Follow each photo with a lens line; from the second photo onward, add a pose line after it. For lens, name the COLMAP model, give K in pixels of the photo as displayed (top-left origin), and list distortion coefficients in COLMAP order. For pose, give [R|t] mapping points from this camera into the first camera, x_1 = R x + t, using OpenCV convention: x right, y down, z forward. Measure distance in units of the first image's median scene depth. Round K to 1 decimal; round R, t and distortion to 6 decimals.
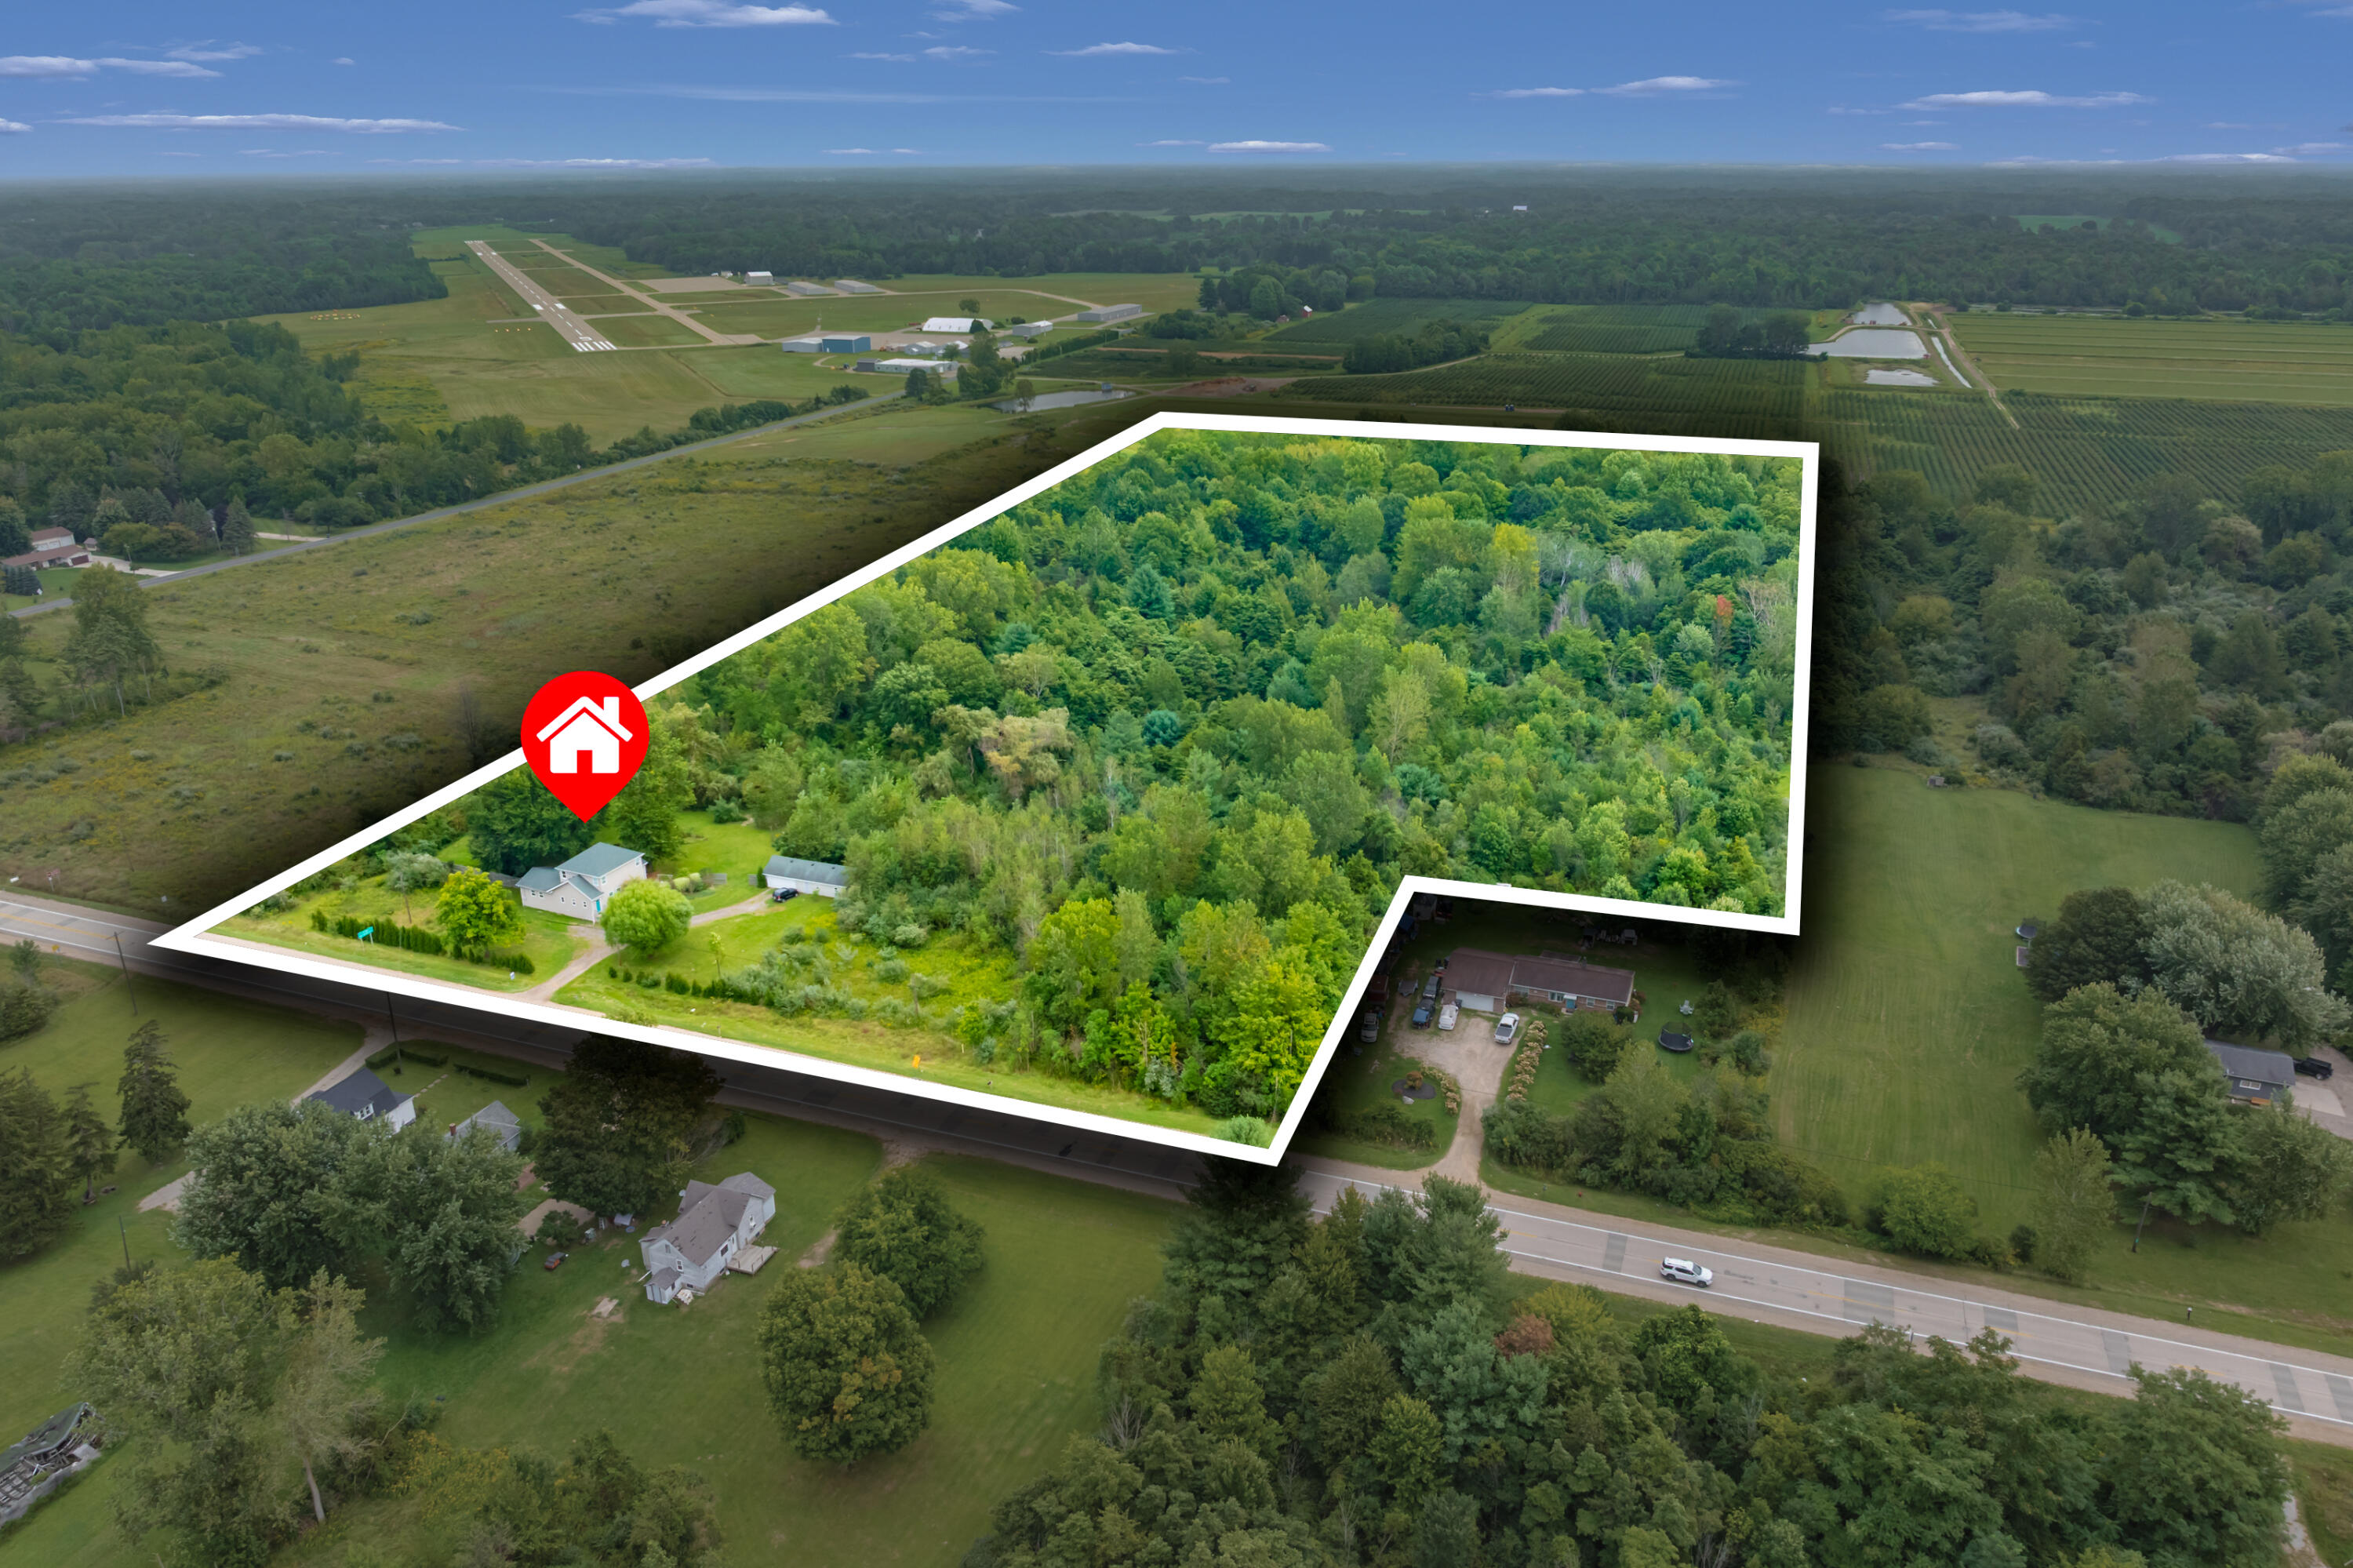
lens RADIAL K [[1640.9, 0, 1176.5], [0, 1640.9, 784.0], [0, 0, 1]] dist [-0.005337, -0.004777]
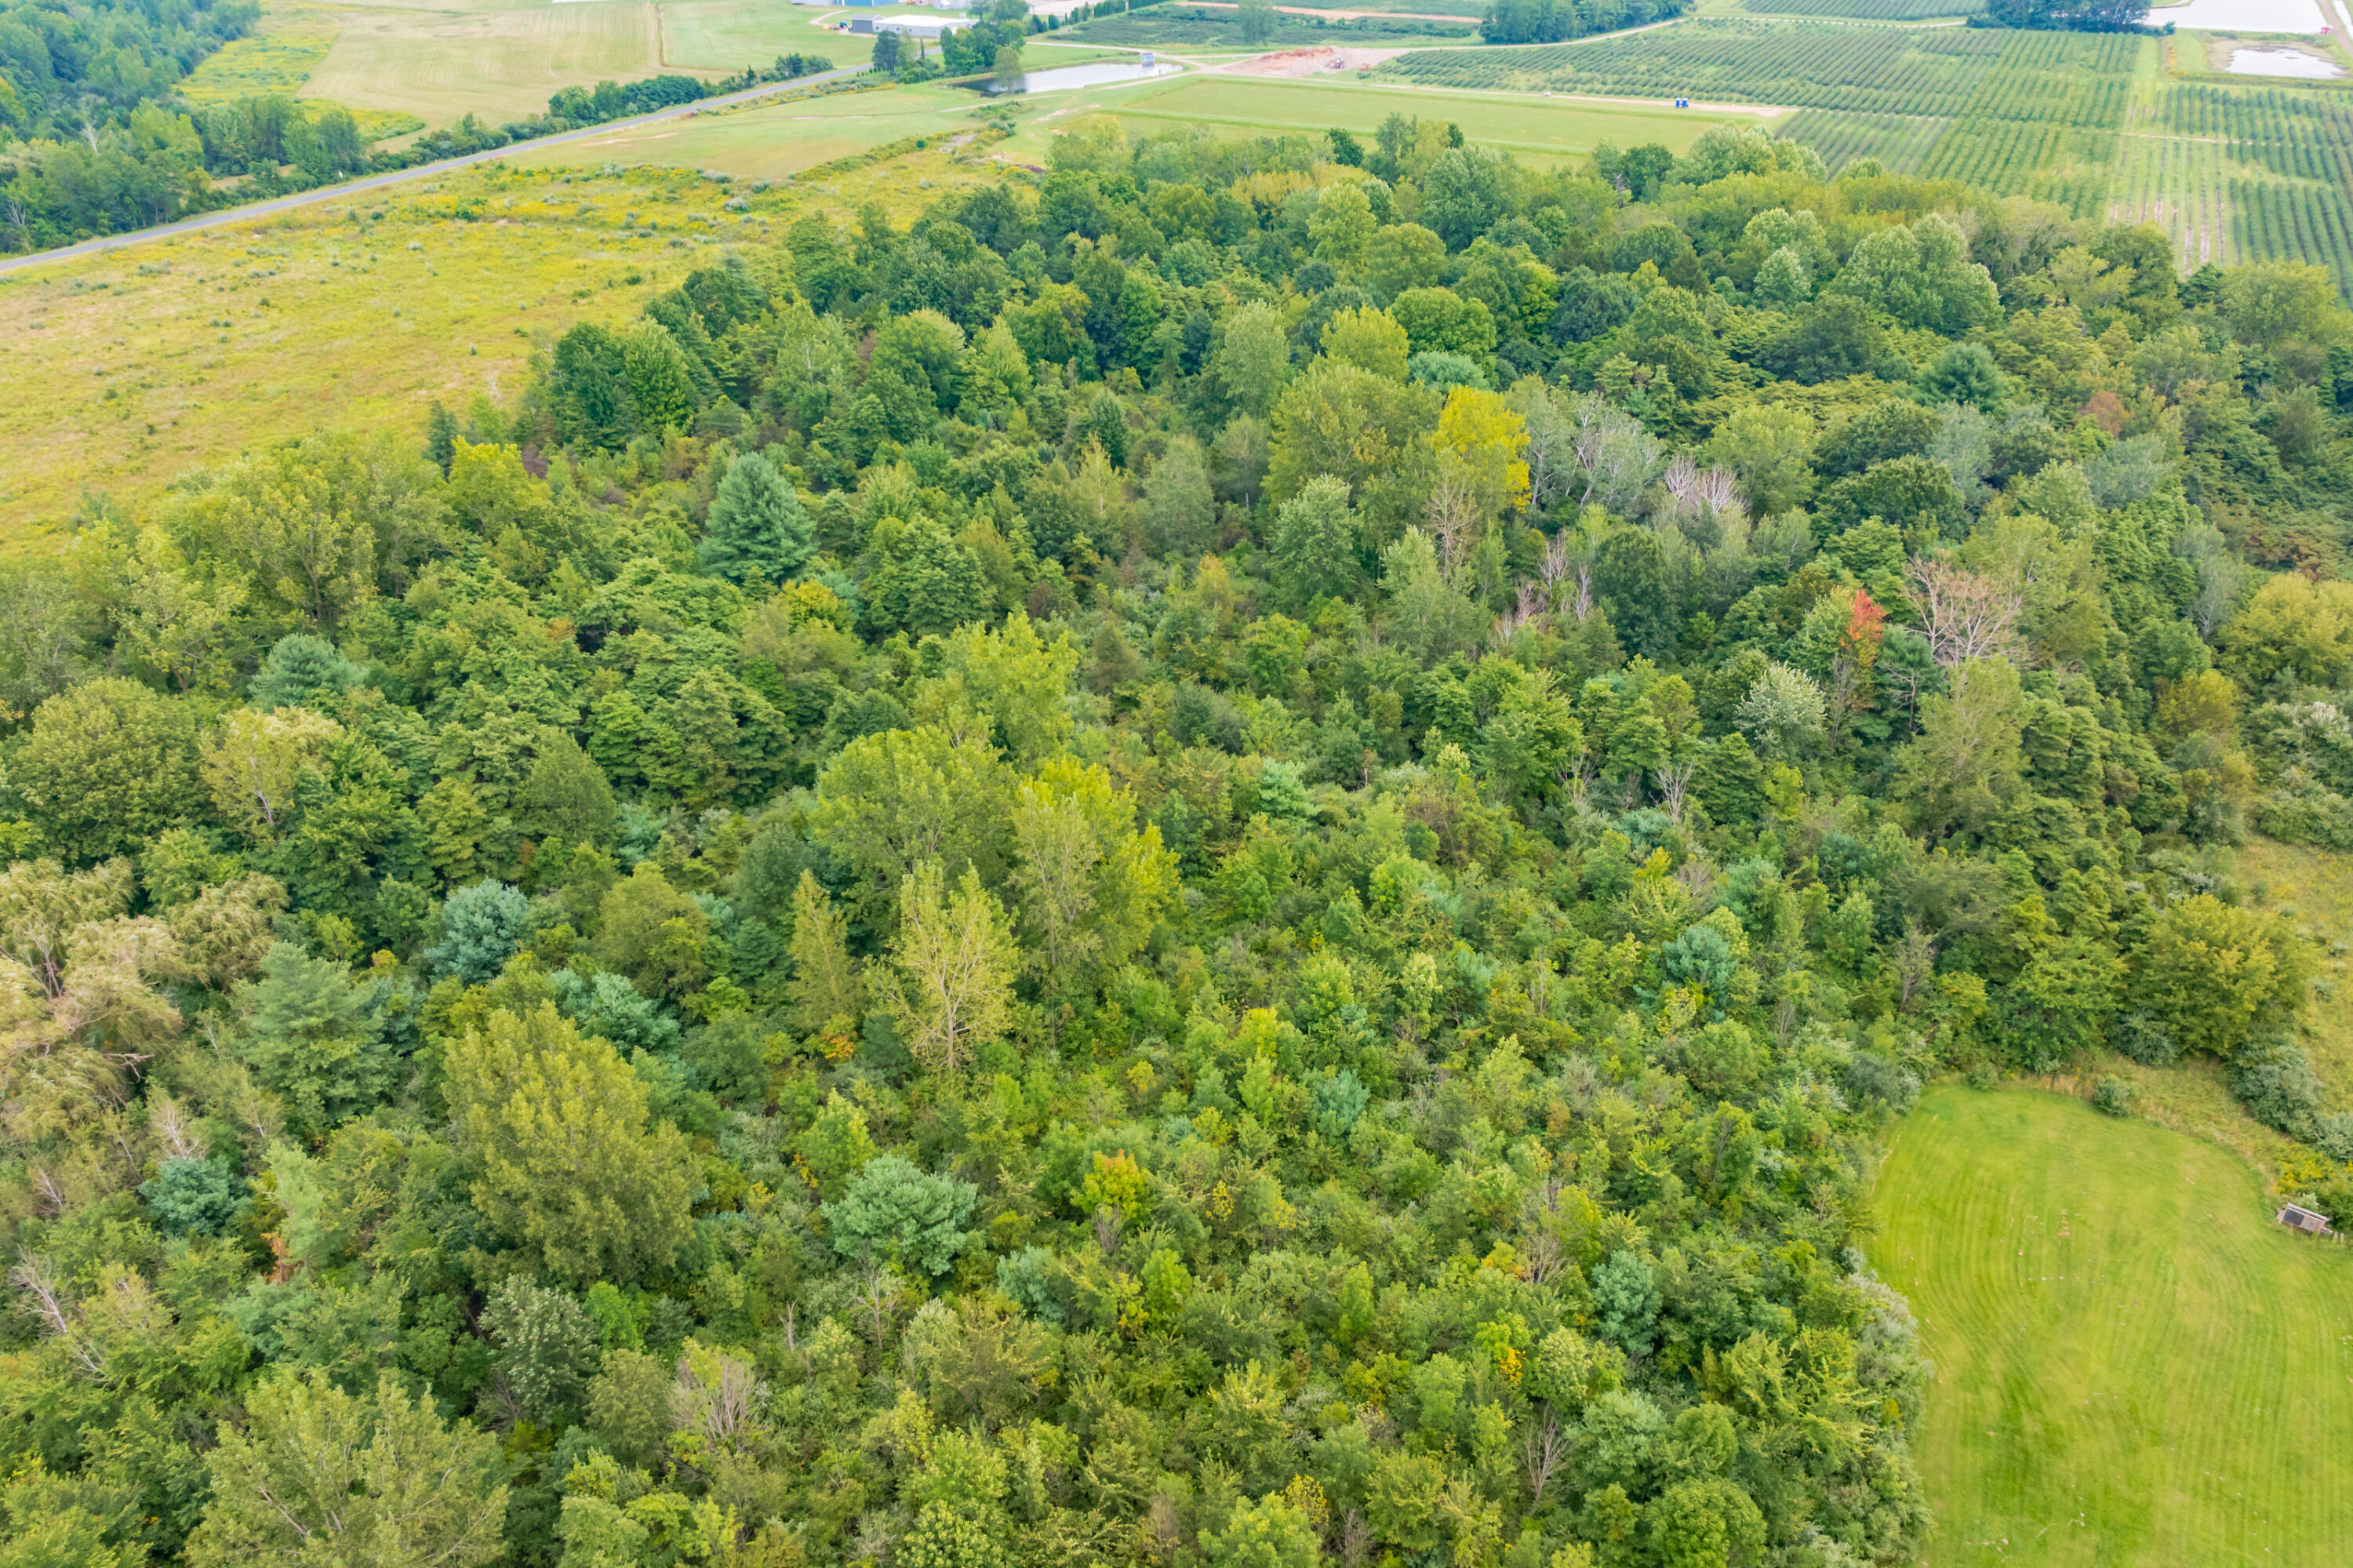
lens RADIAL K [[1677.1, 0, 1176.5], [0, 1677.1, 784.0], [0, 0, 1]] dist [-0.041399, 0.036416]
pose [[0.991058, 0.064285, -0.116923, 0.107018], [-0.042114, 0.982200, 0.183055, -0.076529], [0.126609, -0.176494, 0.976125, 0.271793]]
